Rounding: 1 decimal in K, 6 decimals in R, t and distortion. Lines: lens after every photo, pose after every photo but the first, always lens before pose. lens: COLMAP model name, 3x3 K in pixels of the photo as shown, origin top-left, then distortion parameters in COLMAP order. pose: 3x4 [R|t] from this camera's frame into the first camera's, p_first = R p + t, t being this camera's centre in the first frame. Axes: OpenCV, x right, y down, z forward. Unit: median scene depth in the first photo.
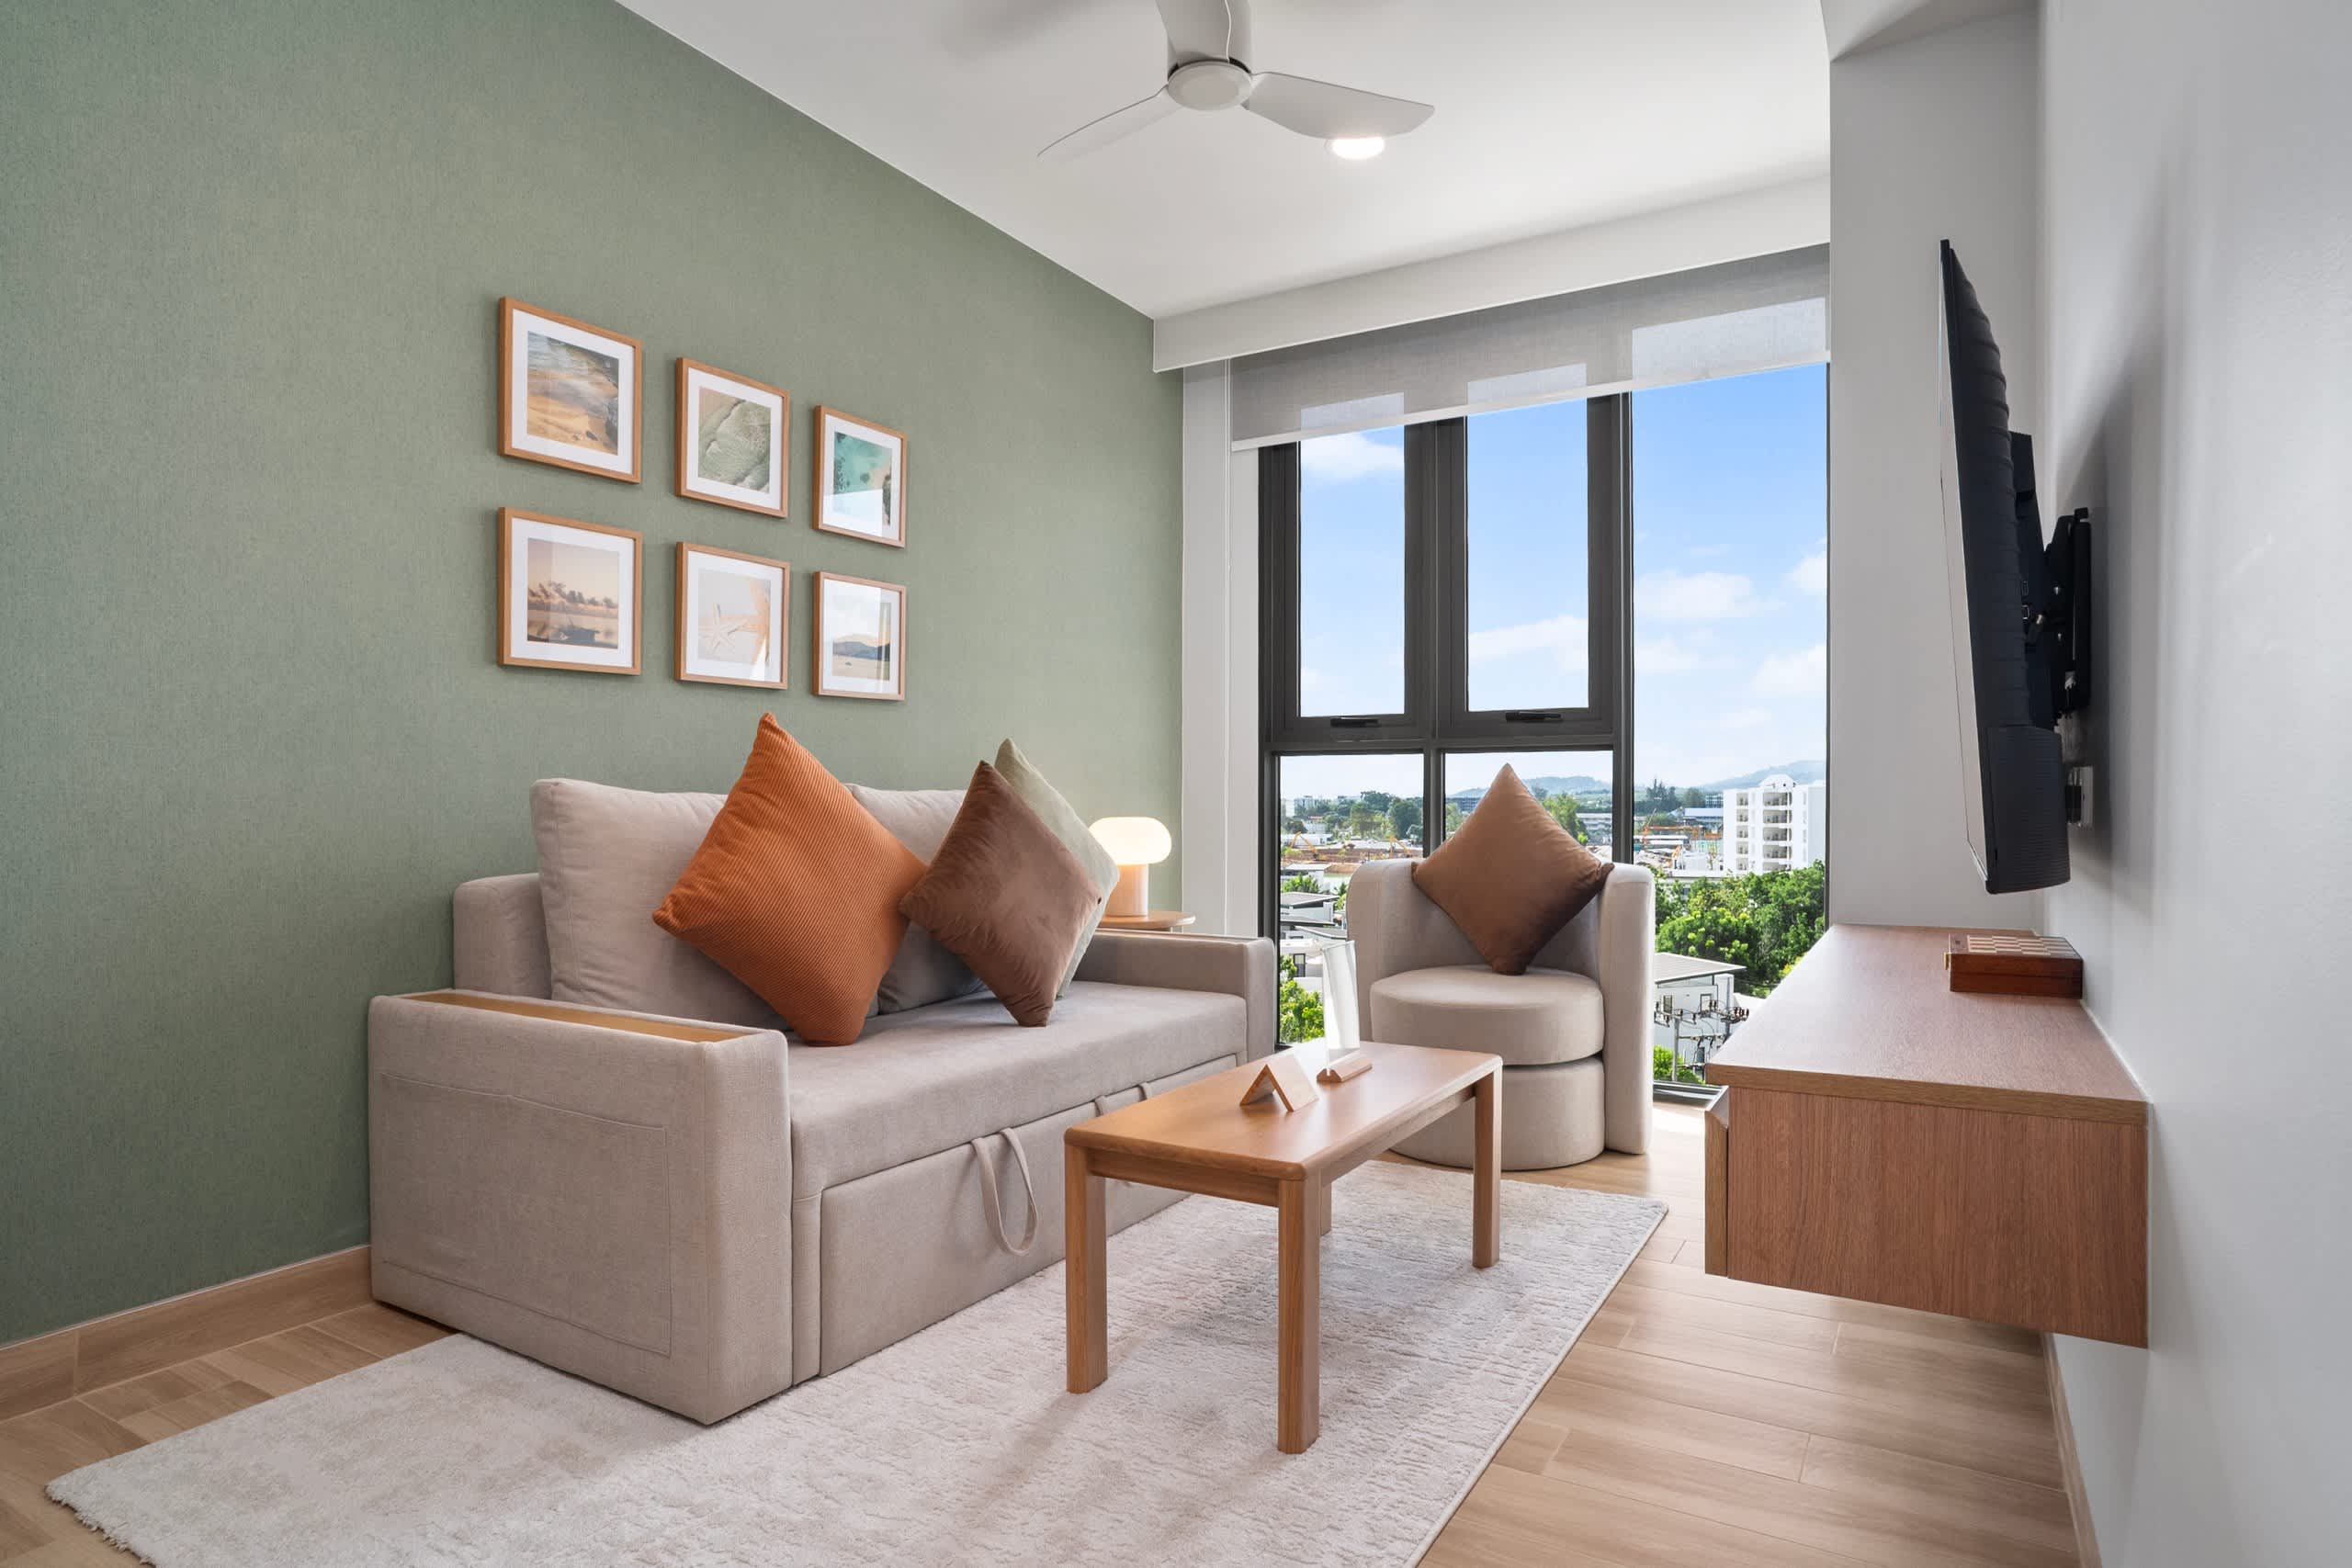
lens RADIAL K [[1312.8, 0, 1186.5], [0, 1312.8, 793.9], [0, 0, 1]] dist [-0.026700, 0.002065]
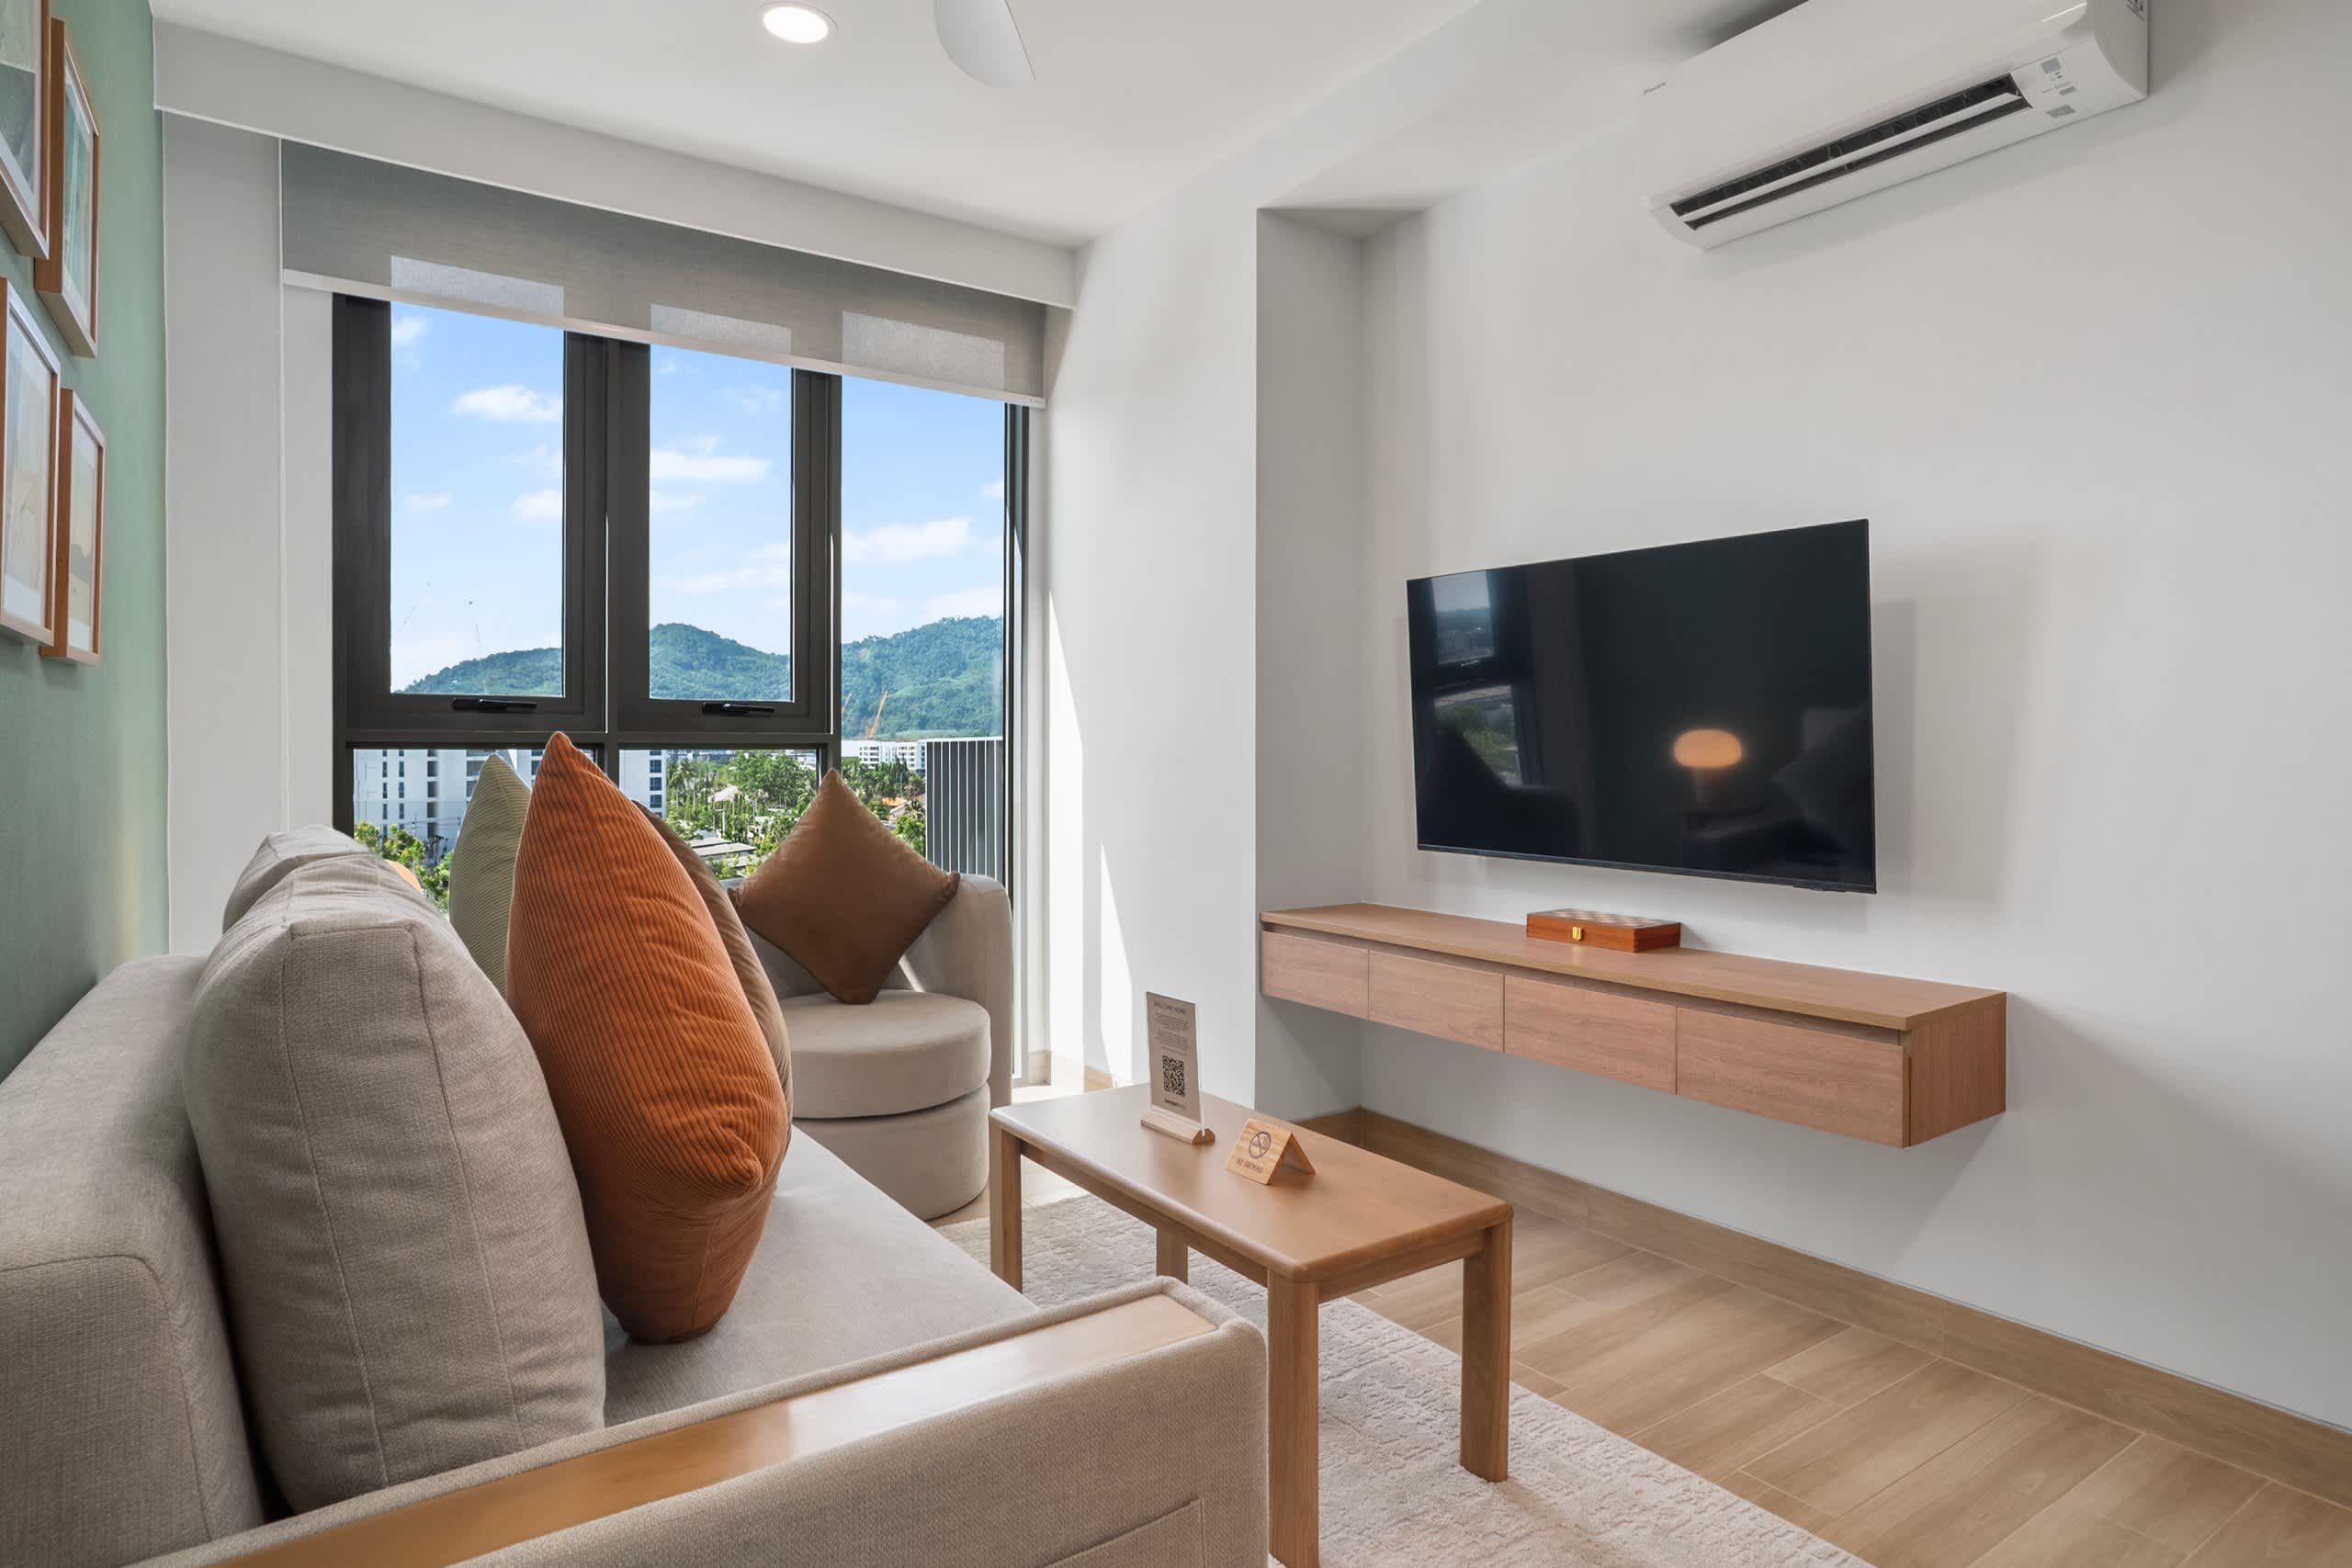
lens RADIAL K [[1301.2, 0, 1226.4], [0, 1301.2, 770.9], [0, 0, 1]] dist [-0.026707, 0.000339]
pose [[0.401415, -0.012759, 0.915807, -0.553640], [-0.006148, 0.999843, 0.016625, -0.046617], [-0.915876, -0.012304, 0.401273, 0.463824]]
